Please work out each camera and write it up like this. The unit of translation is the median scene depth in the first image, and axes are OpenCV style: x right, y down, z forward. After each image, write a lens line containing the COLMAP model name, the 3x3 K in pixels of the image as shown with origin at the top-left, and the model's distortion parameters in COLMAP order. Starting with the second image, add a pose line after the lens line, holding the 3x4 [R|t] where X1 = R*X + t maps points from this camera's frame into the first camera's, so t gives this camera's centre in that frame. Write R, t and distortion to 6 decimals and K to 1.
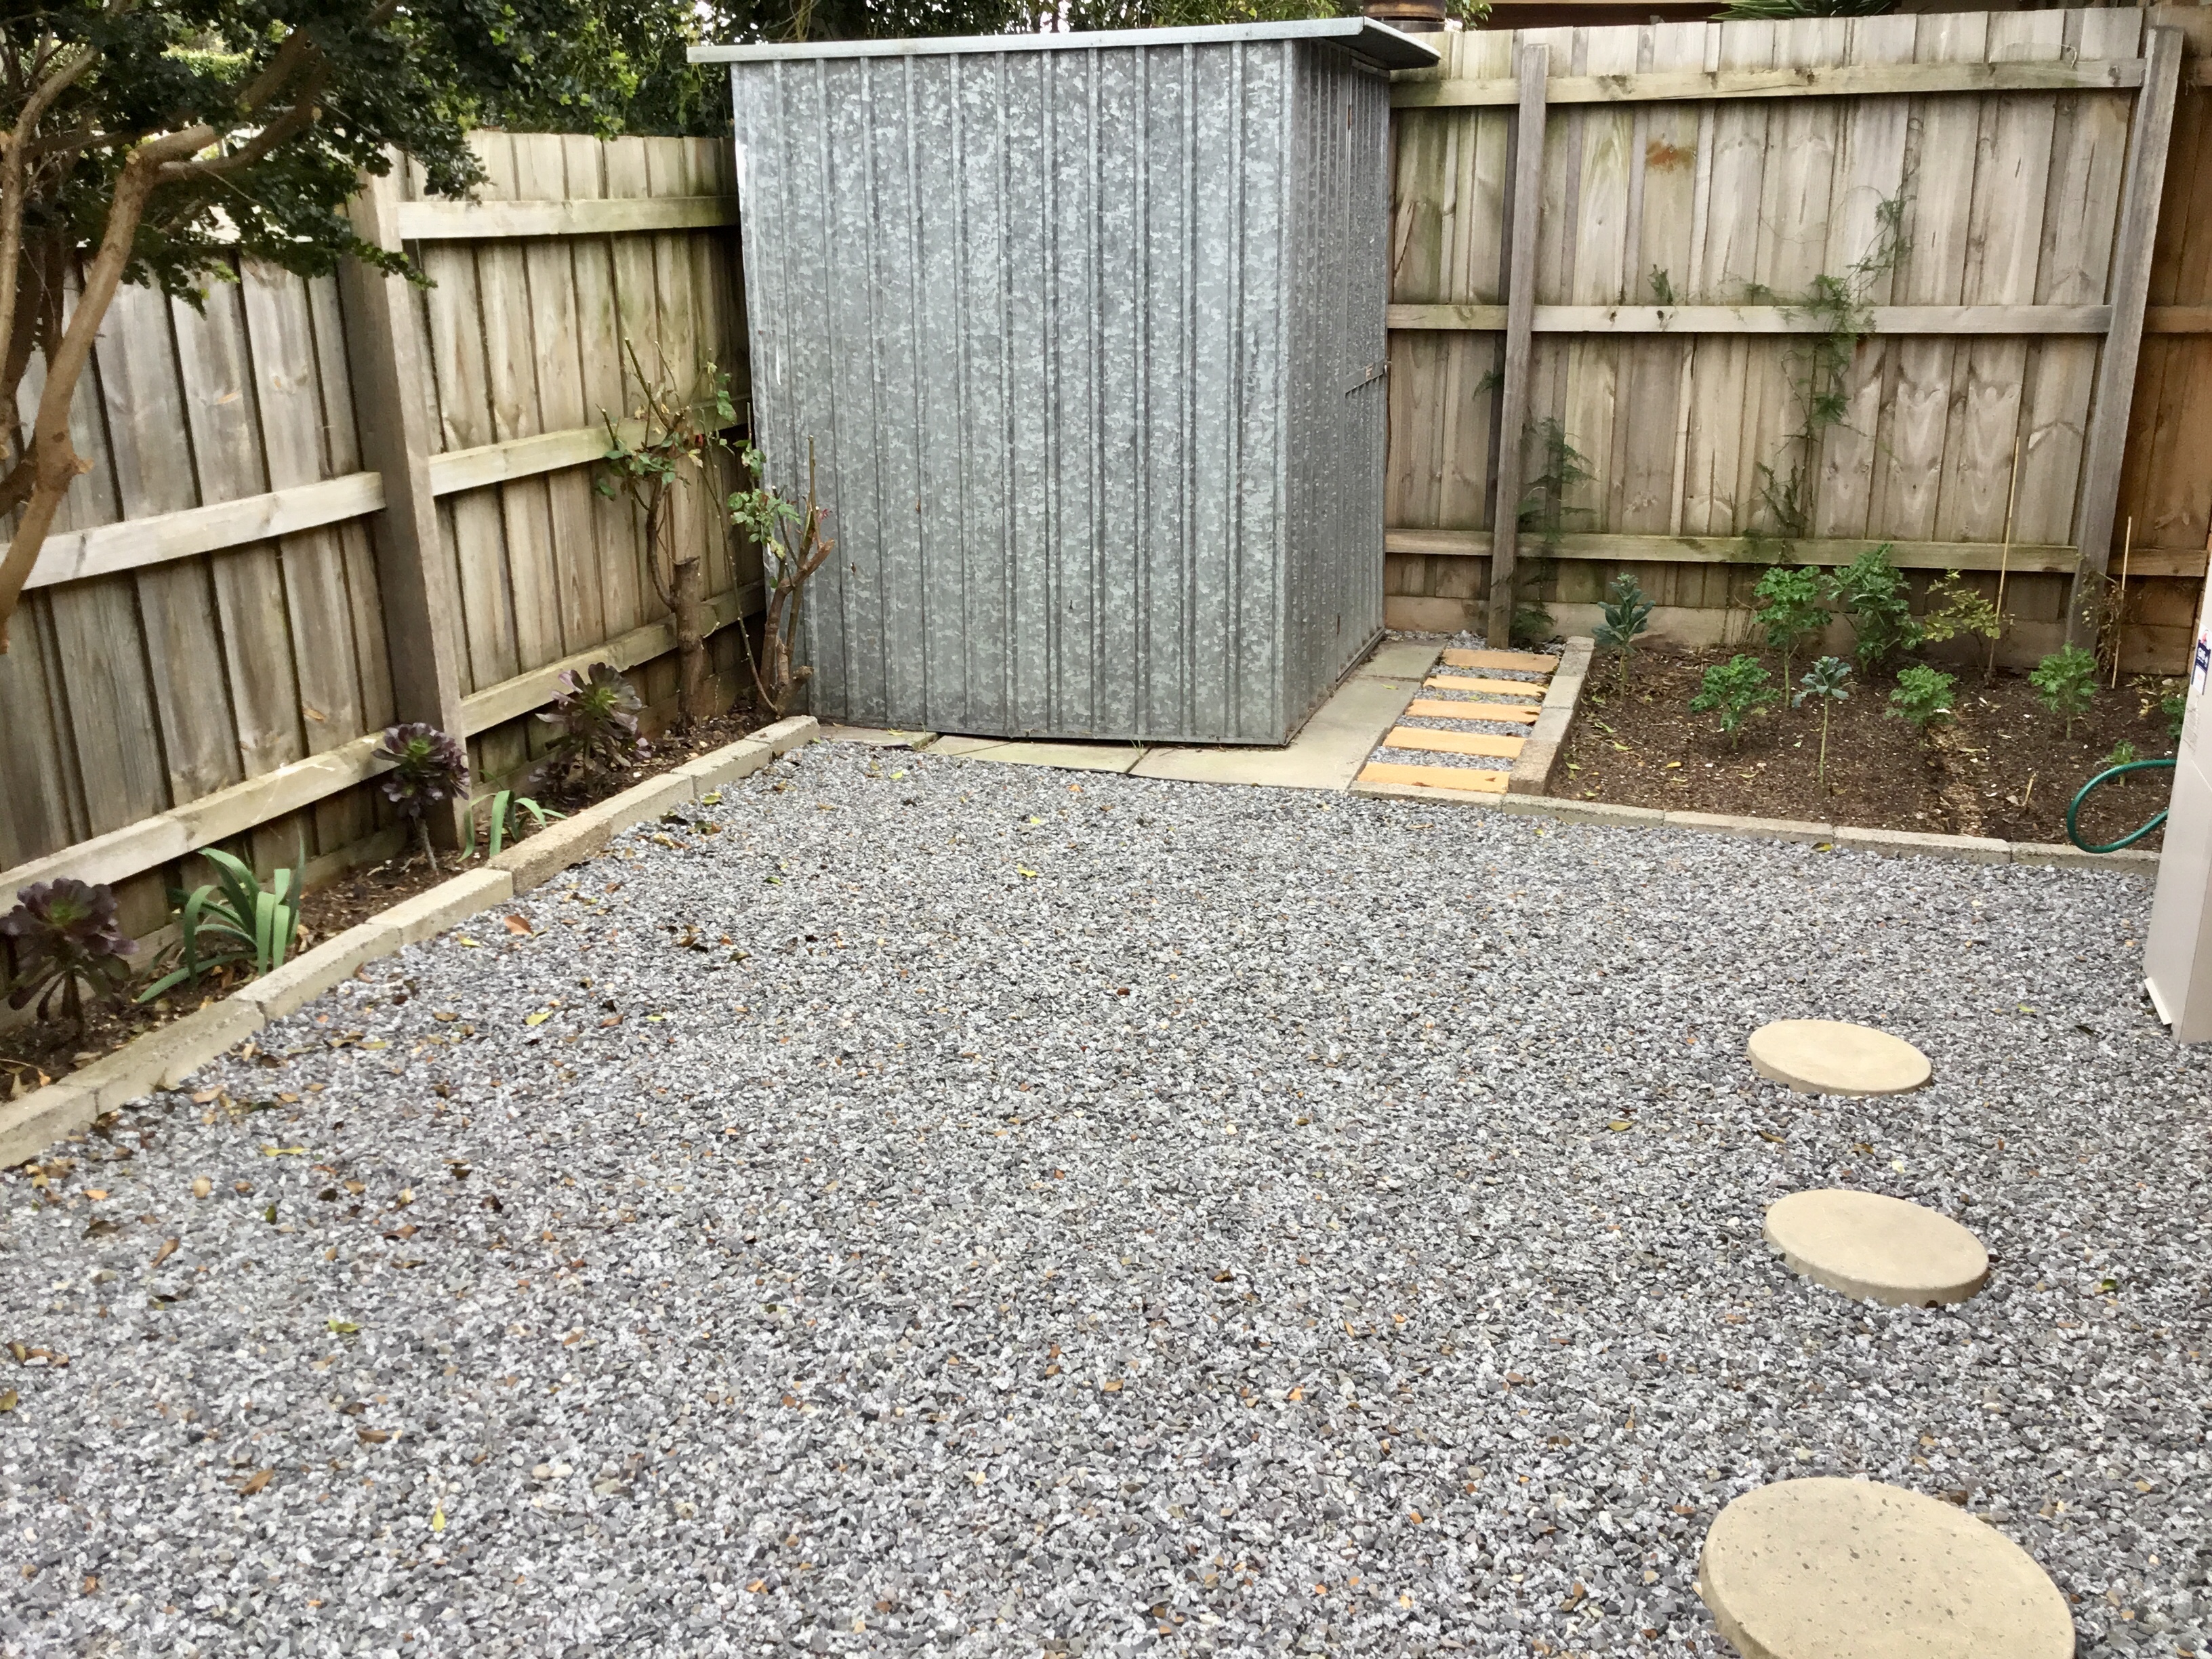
lens RADIAL K [[1963.4, 0, 1110.1], [0, 1963.4, 833.4], [0, 0, 1]] dist [0.004623, -0.034732]
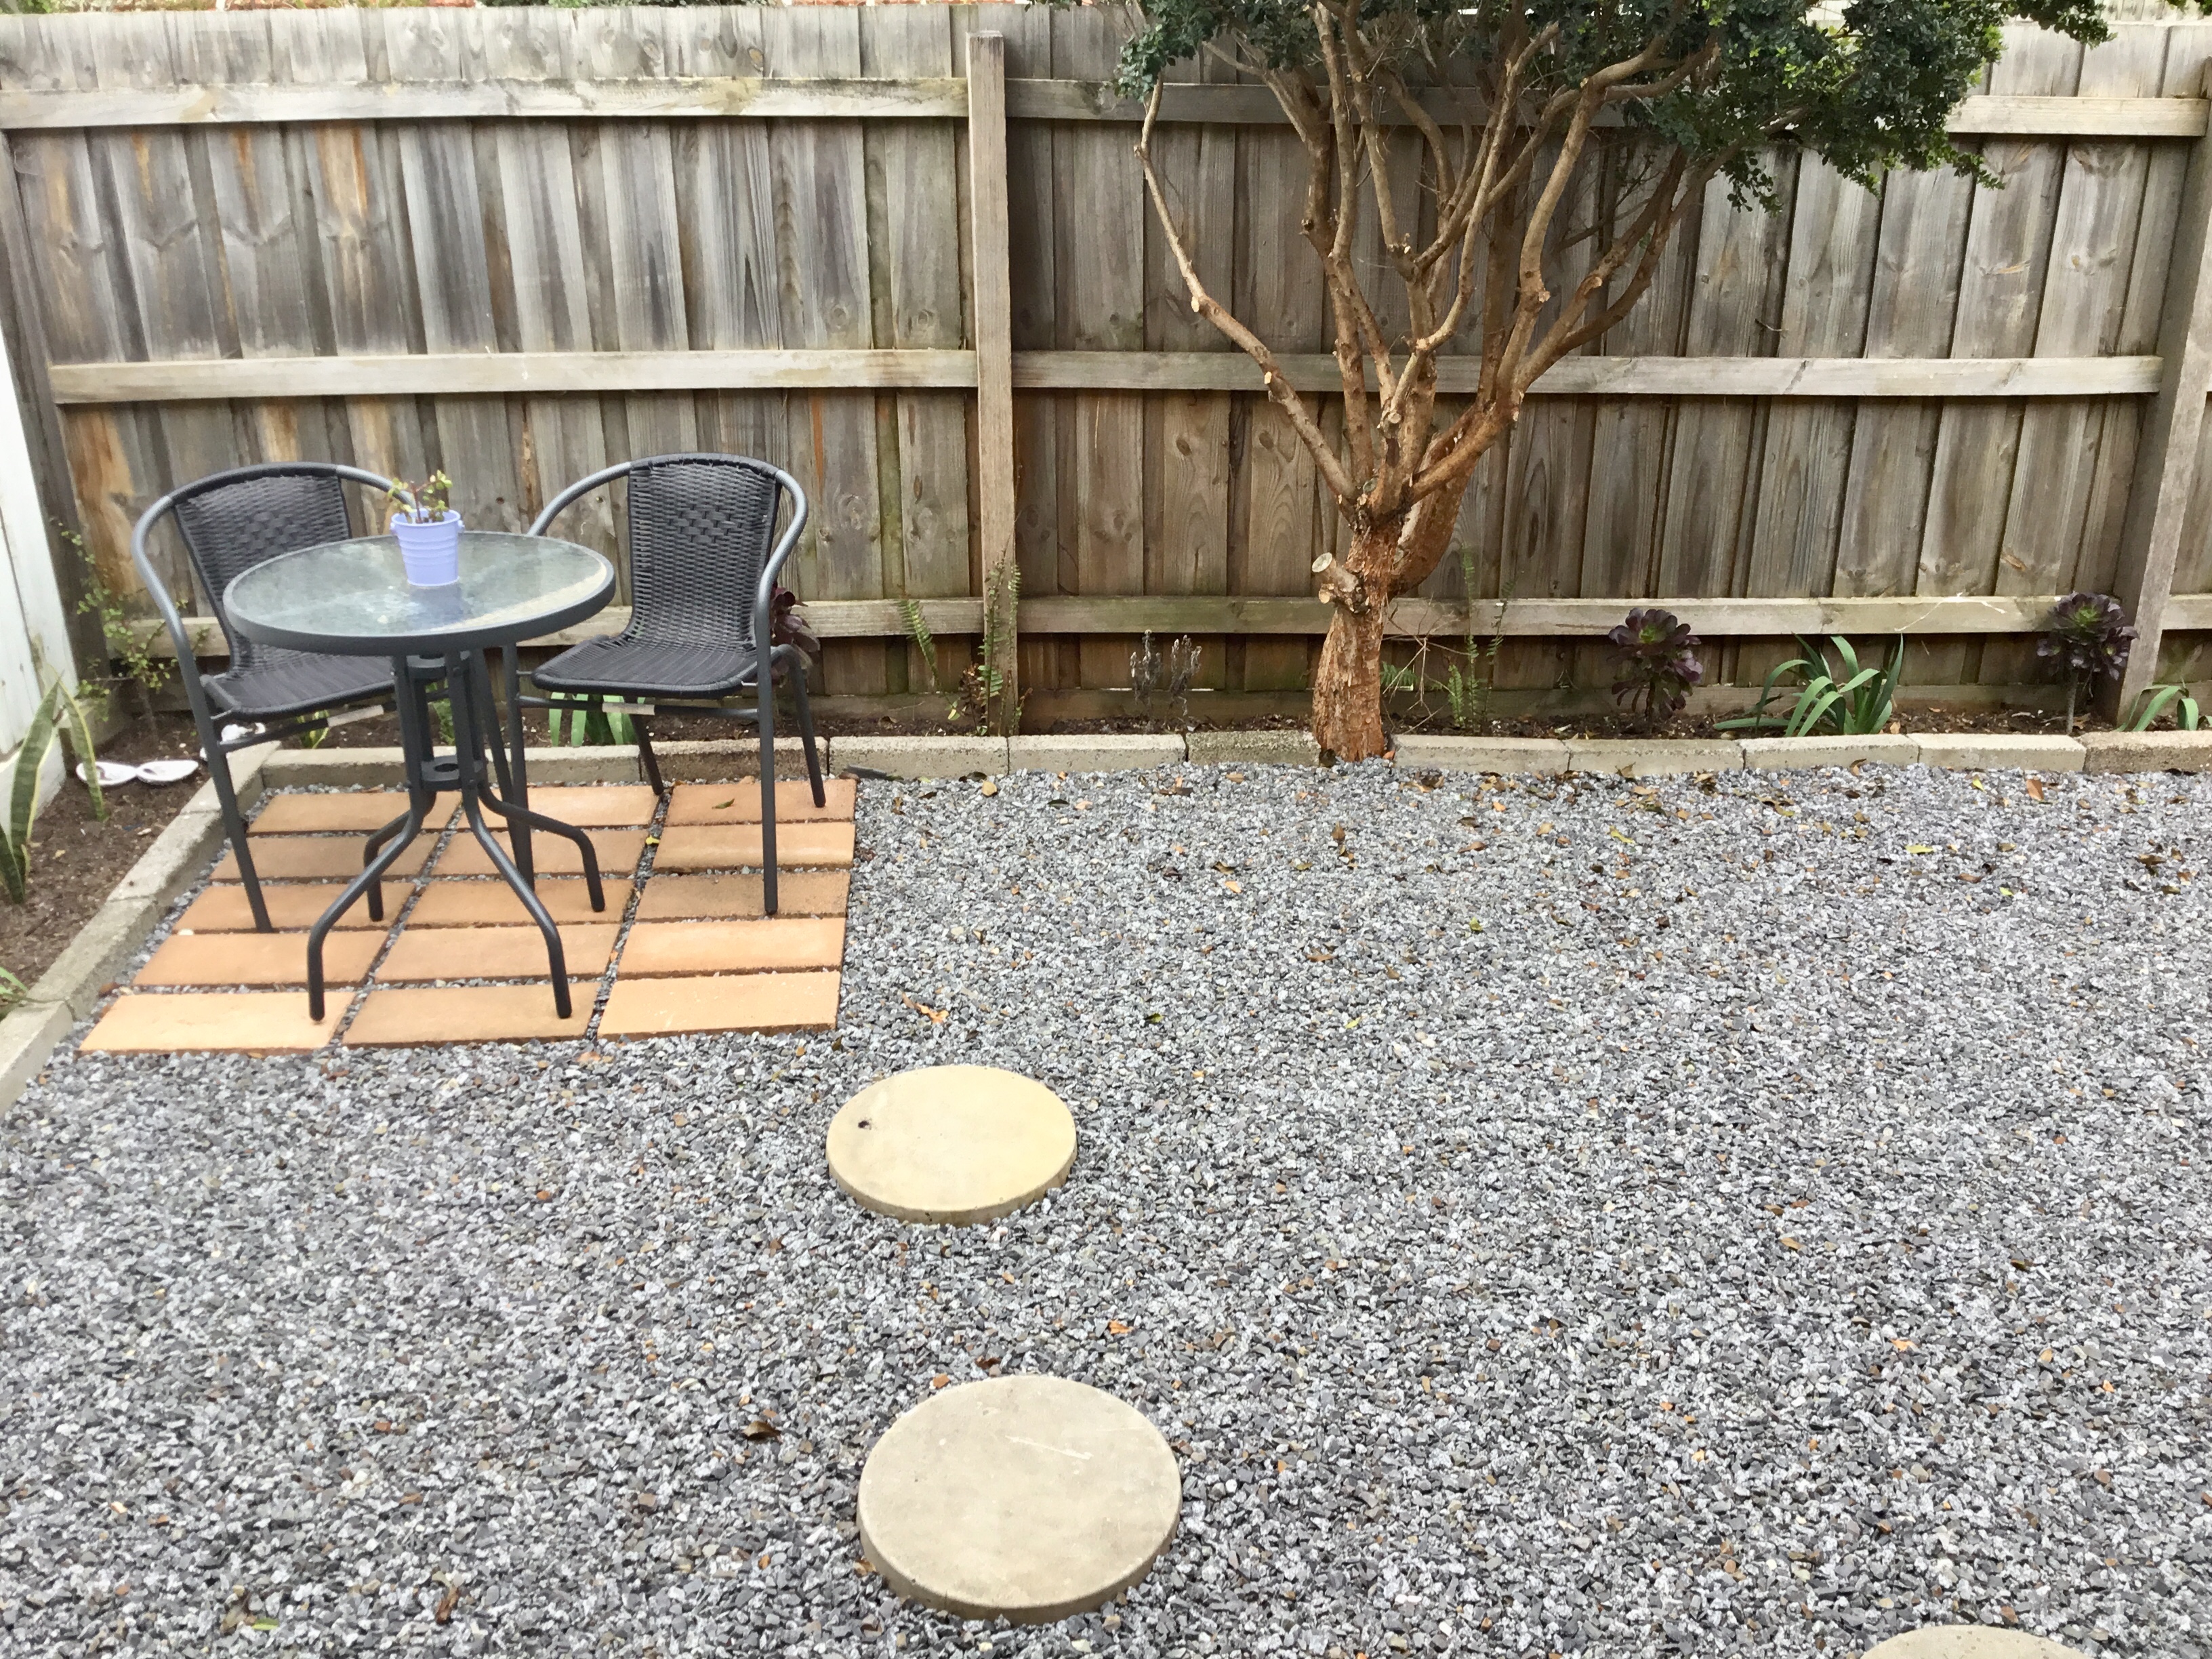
lens RADIAL K [[1963.4, 0, 1114.2], [0, 1963.4, 827.9], [0, 0, 1]] dist [0.004623, -0.034732]
pose [[0.355254, 0.356354, -0.864180, 0.459809], [-0.288272, 0.921190, 0.261357, -0.069814], [0.889210, 0.156271, 0.429983, 0.098882]]
